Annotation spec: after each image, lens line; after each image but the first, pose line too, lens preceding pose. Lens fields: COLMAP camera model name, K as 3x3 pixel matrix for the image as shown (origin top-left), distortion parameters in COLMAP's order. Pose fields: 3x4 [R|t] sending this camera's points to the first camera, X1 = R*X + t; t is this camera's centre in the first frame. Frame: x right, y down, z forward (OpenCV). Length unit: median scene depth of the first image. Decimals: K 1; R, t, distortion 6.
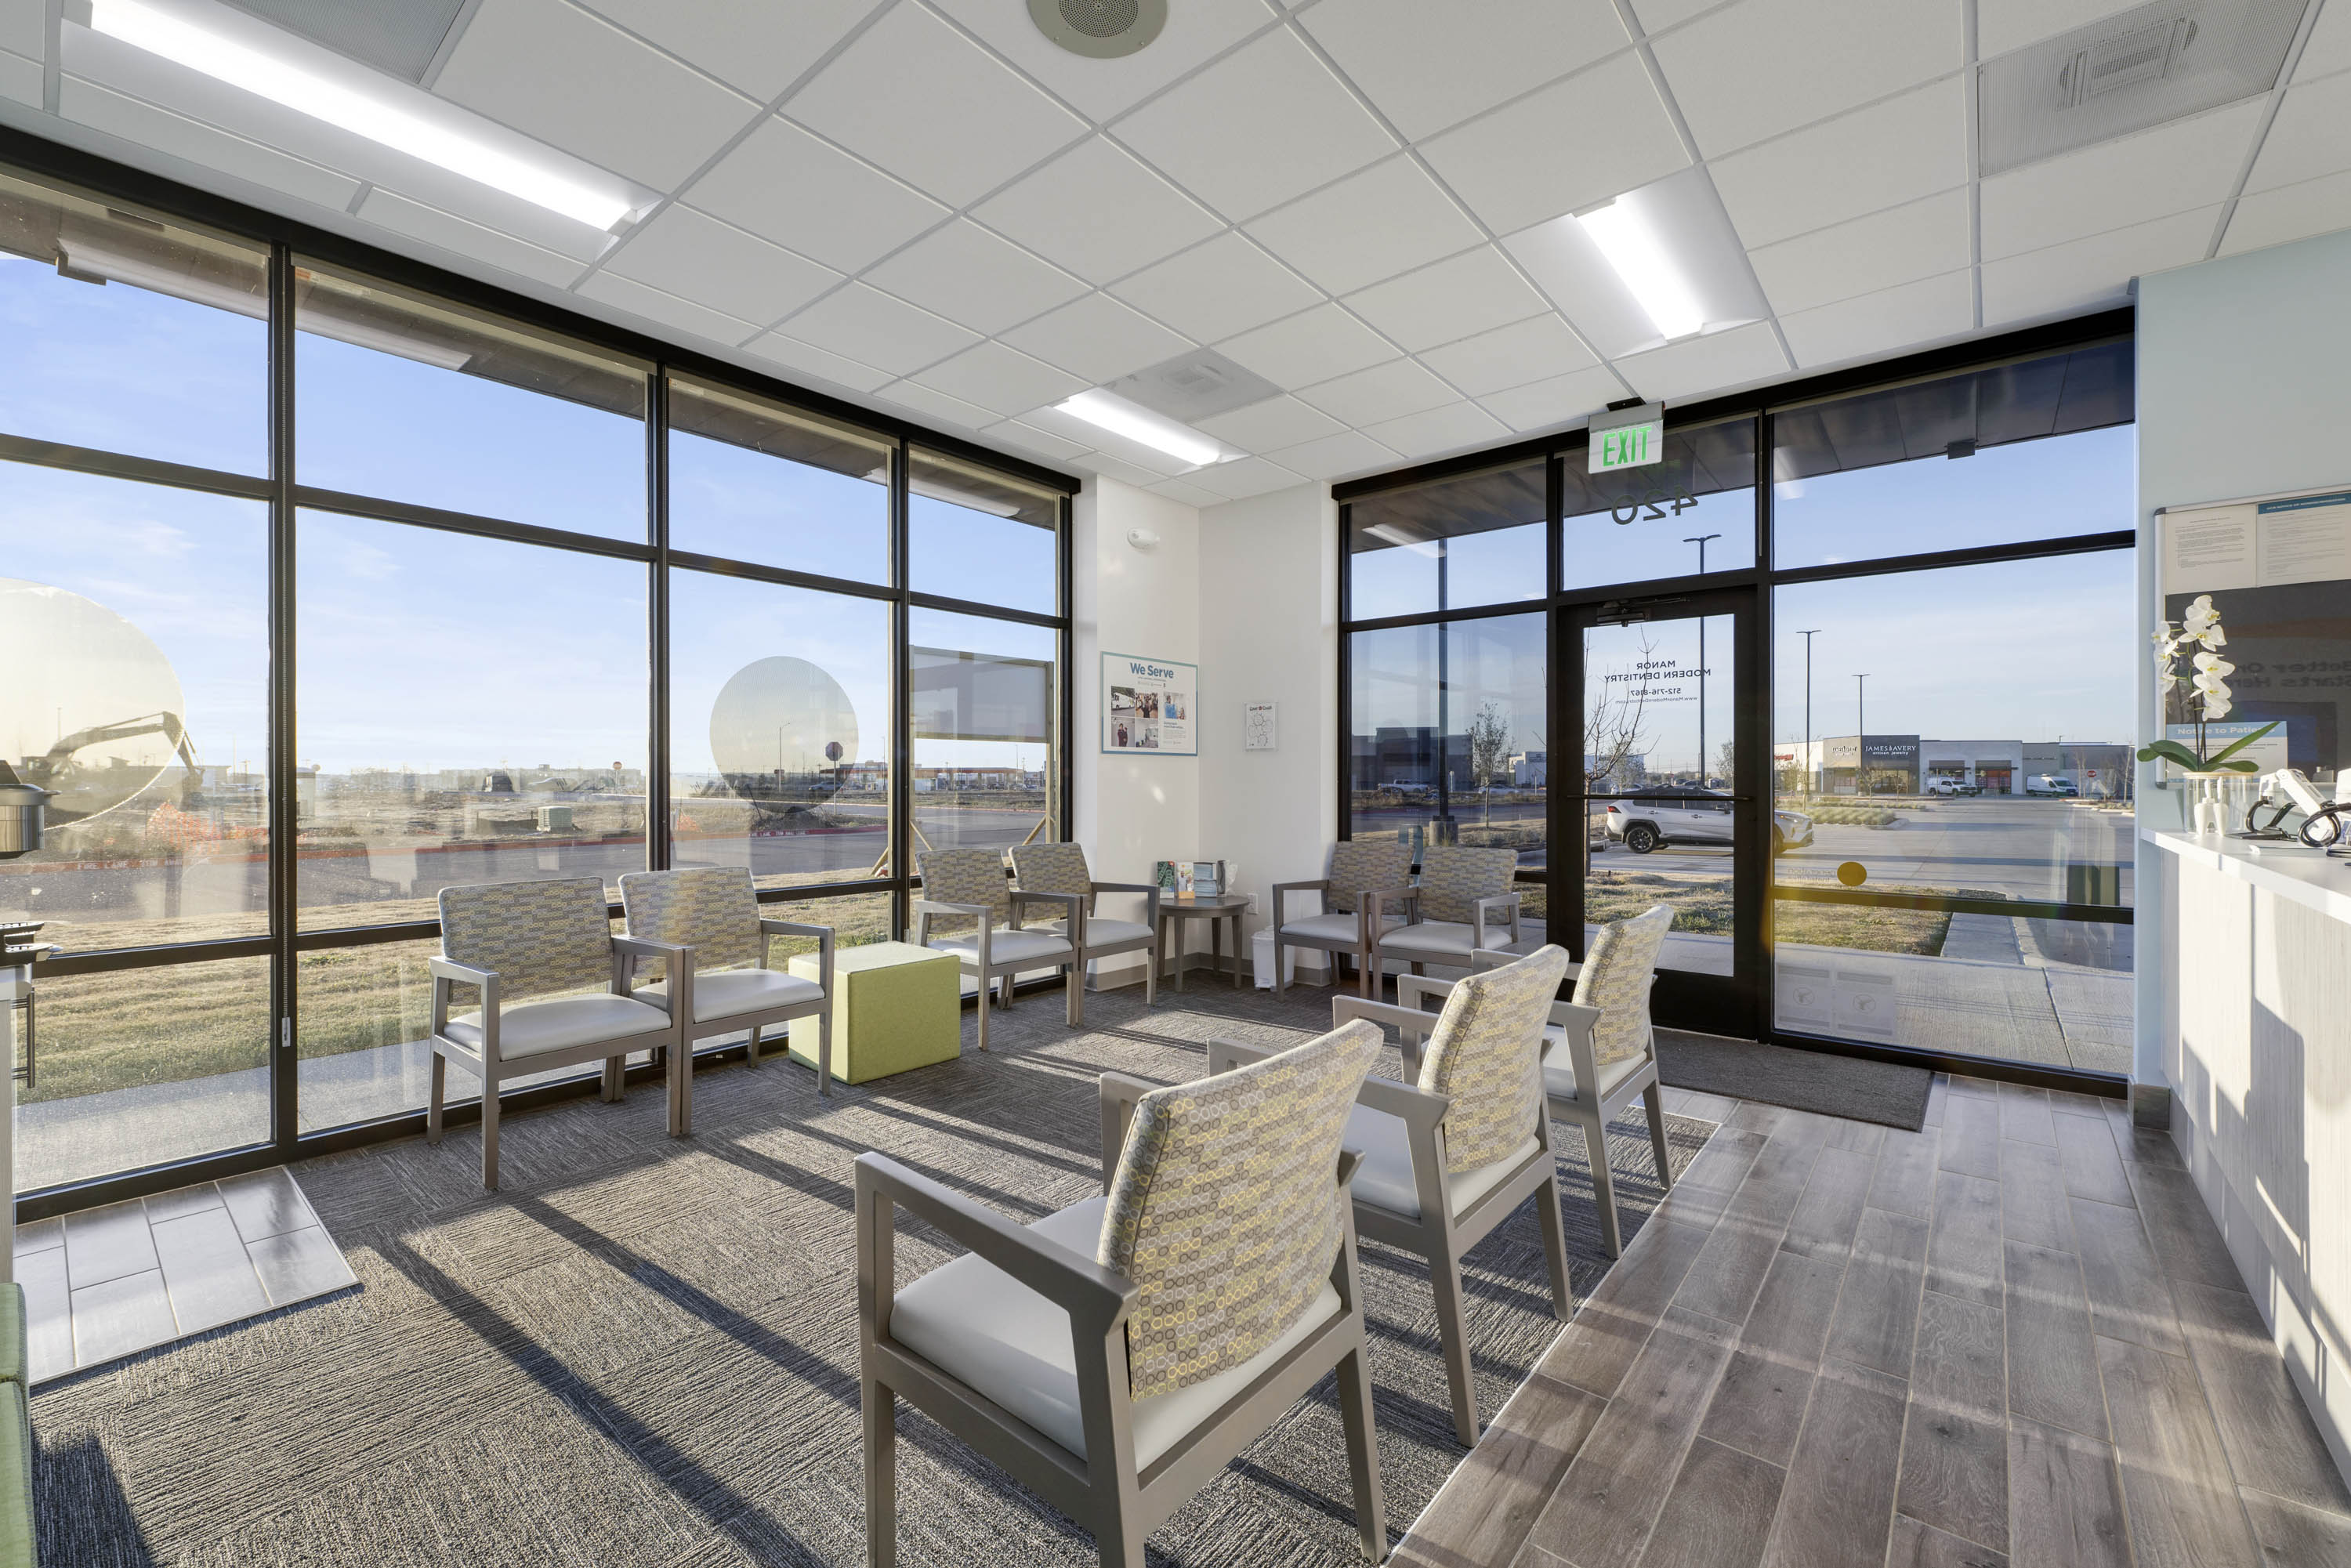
lens RADIAL K [[960.9, 0, 1185.1], [0, 960.9, 782.3], [0, 0, 1]] dist [-0.000300, -0.000220]
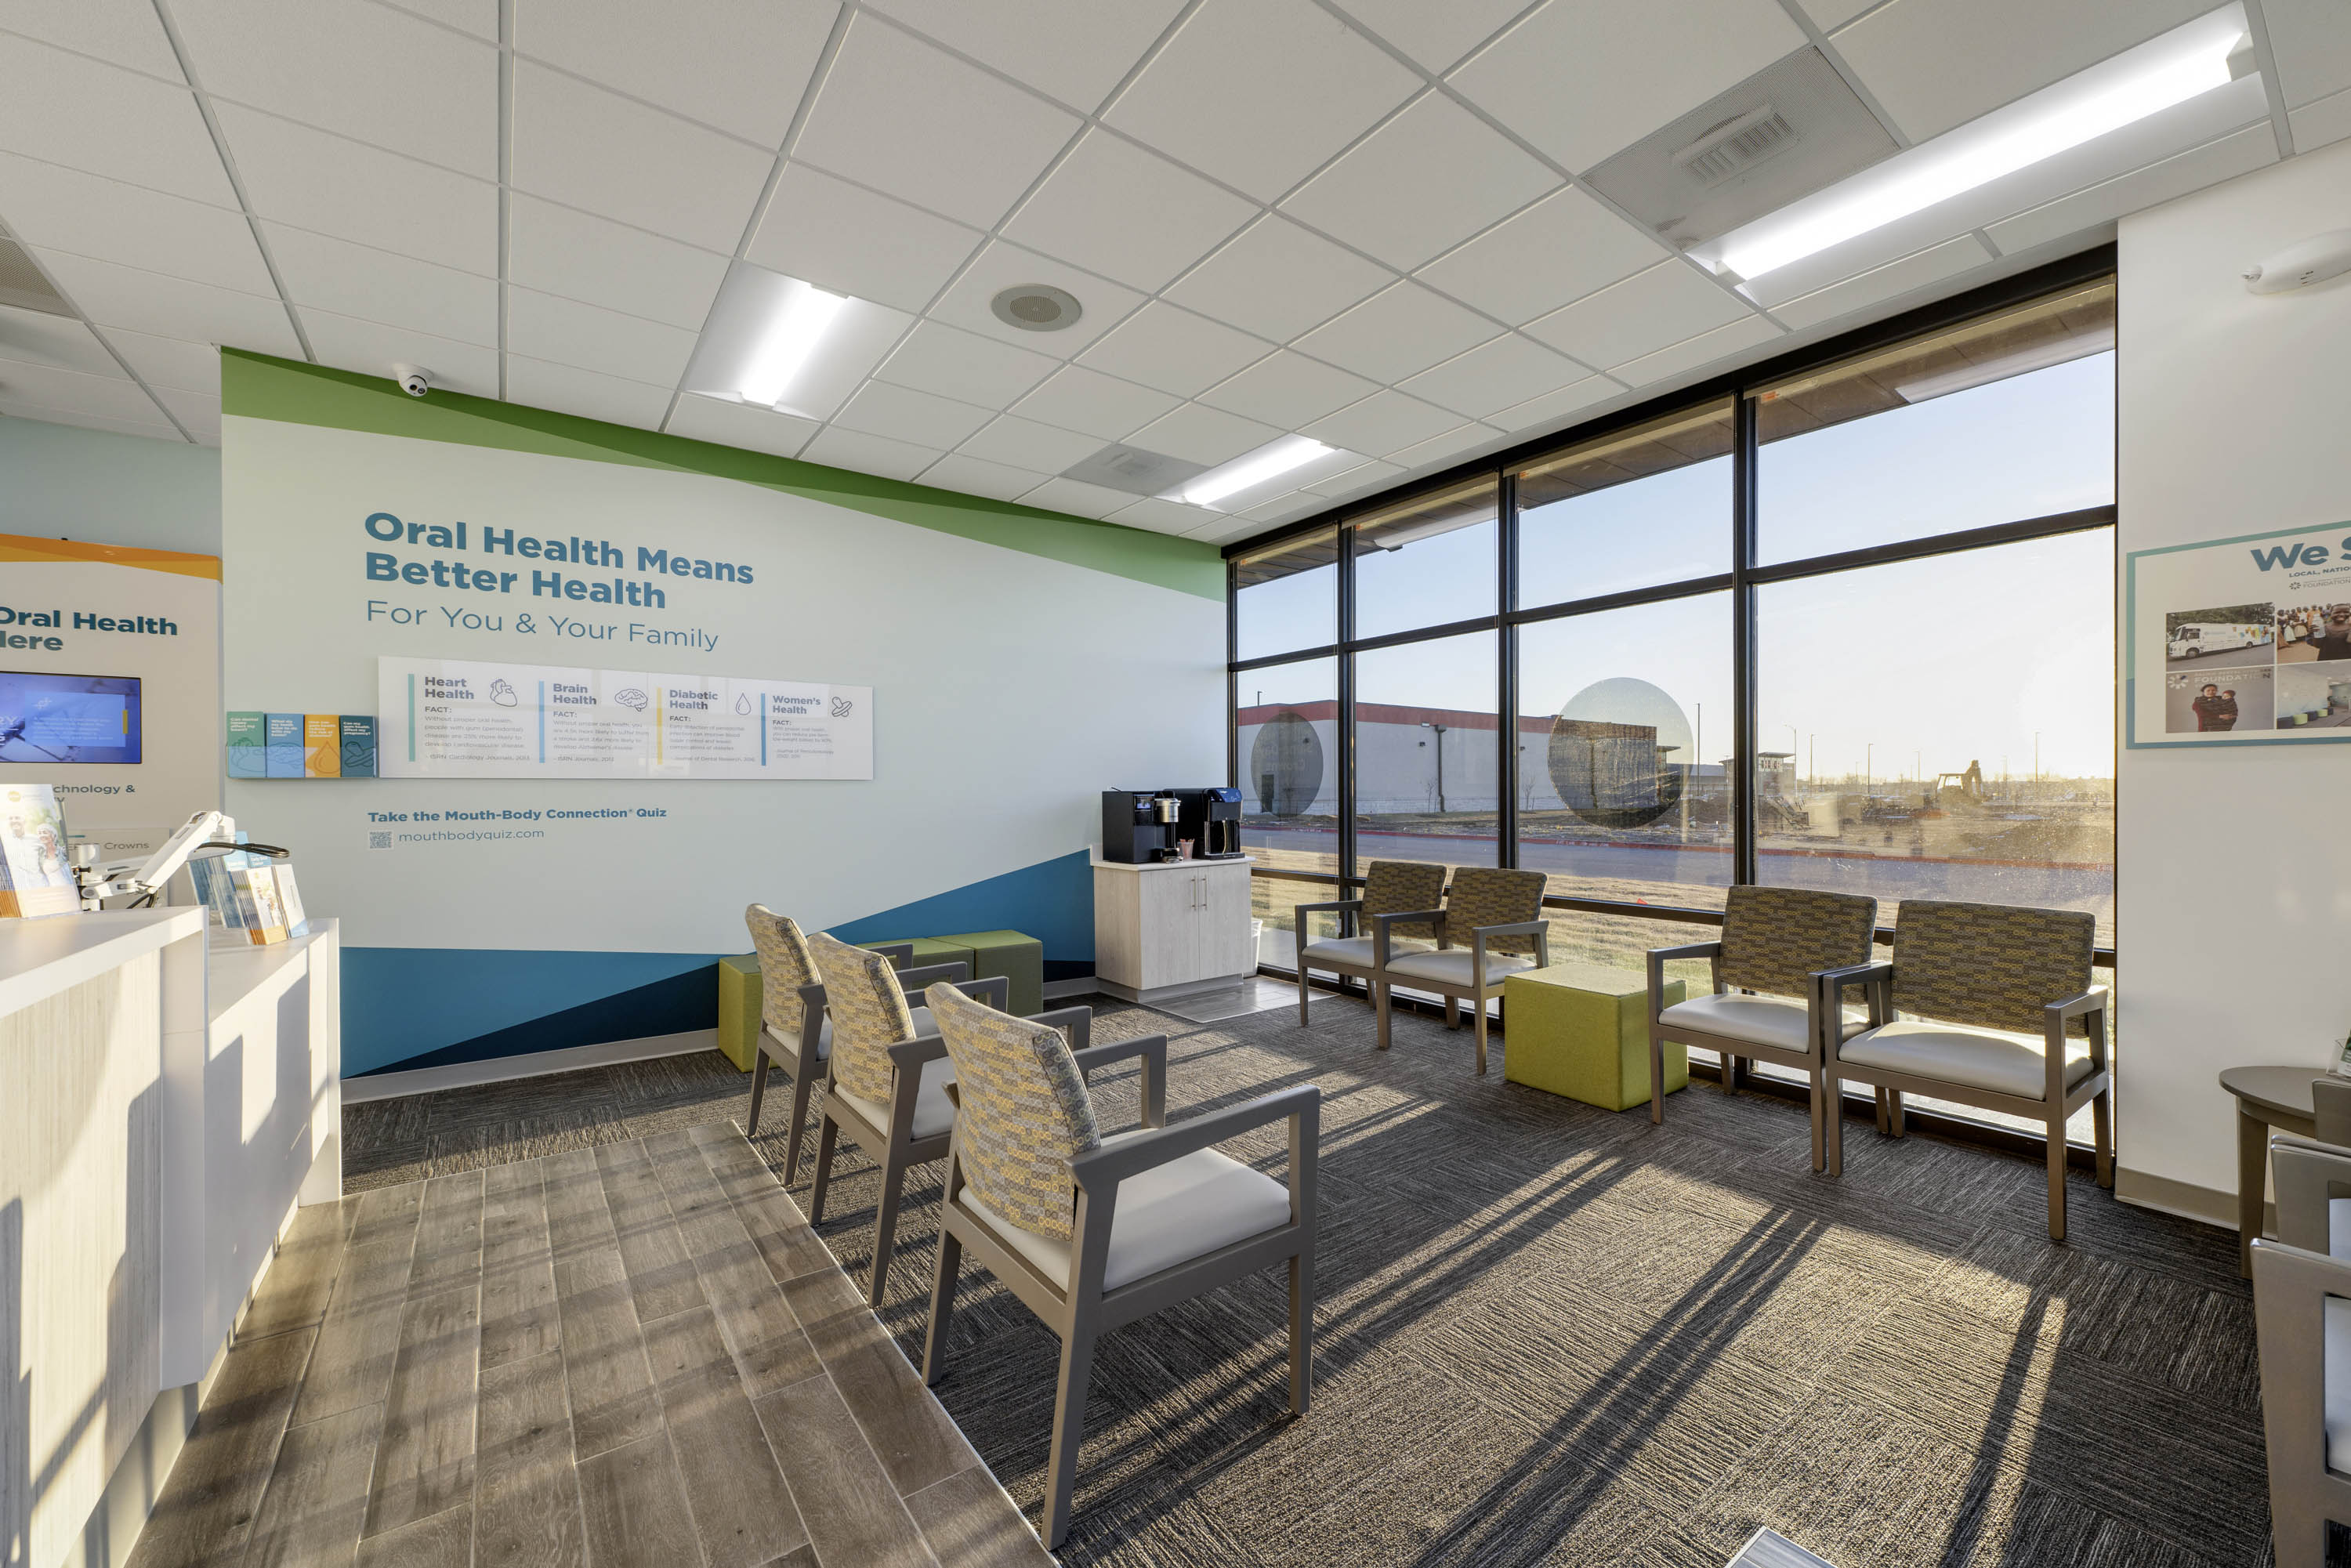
lens RADIAL K [[927.1, 0, 1202.5], [0, 927.1, 797.7], [0, 0, 1]] dist [-0.001435, -0.000464]
pose [[-0.221675, 0.005504, -0.975105, 0.610633], [-0.000509, 0.999983, 0.005760, -0.007195], [0.975120, 0.001774, -0.221668, 0.732956]]
